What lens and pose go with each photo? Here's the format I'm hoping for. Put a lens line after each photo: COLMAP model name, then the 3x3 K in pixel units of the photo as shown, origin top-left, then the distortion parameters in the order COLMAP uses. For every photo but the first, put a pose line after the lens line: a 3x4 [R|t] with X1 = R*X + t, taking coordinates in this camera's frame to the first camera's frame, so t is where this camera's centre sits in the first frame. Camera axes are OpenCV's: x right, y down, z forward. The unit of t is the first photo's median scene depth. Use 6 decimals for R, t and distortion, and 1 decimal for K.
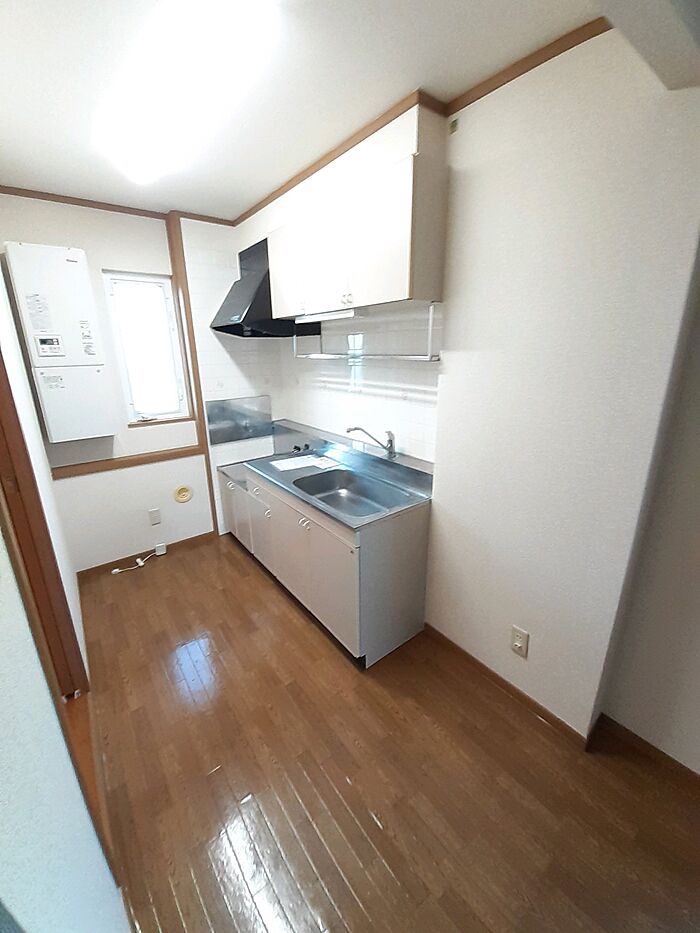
lens RADIAL K [[370.9, 0, 353.8], [0, 370.9, 454.7], [0, 0, 1]] dist [0.000134, -0.000004]
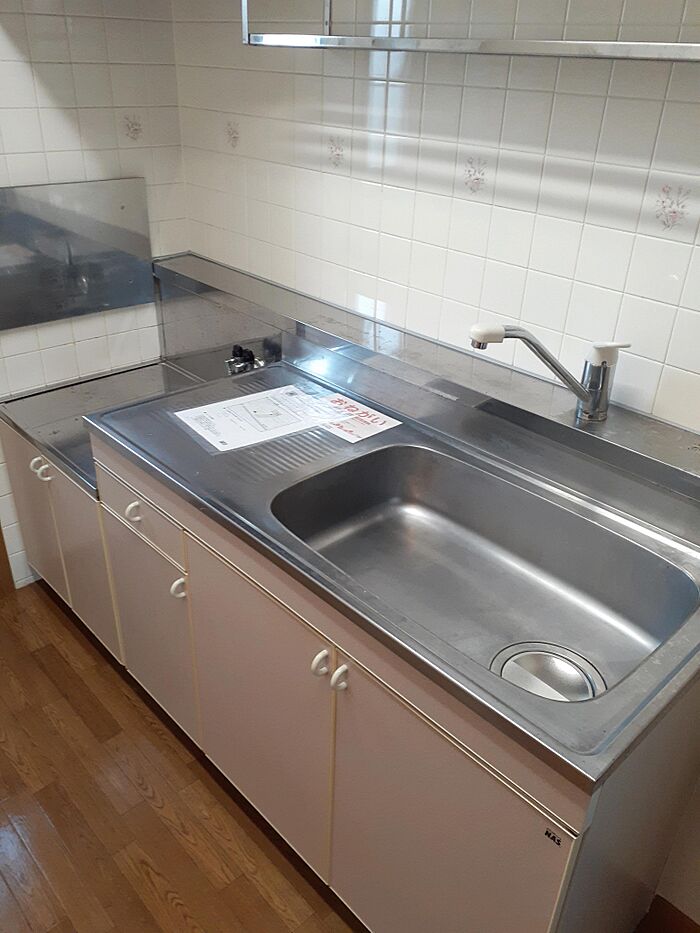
lens RADIAL K [[754.8, 0, 350.0], [0, 754.8, 466.5], [0, 0, 1]] dist [0.028356, 0.000442]
pose [[0.995759, -0.001961, 0.091975, -0.120882], [-0.018523, 0.975024, 0.221325, -0.071020], [-0.090112, -0.222090, 0.970853, 0.320407]]
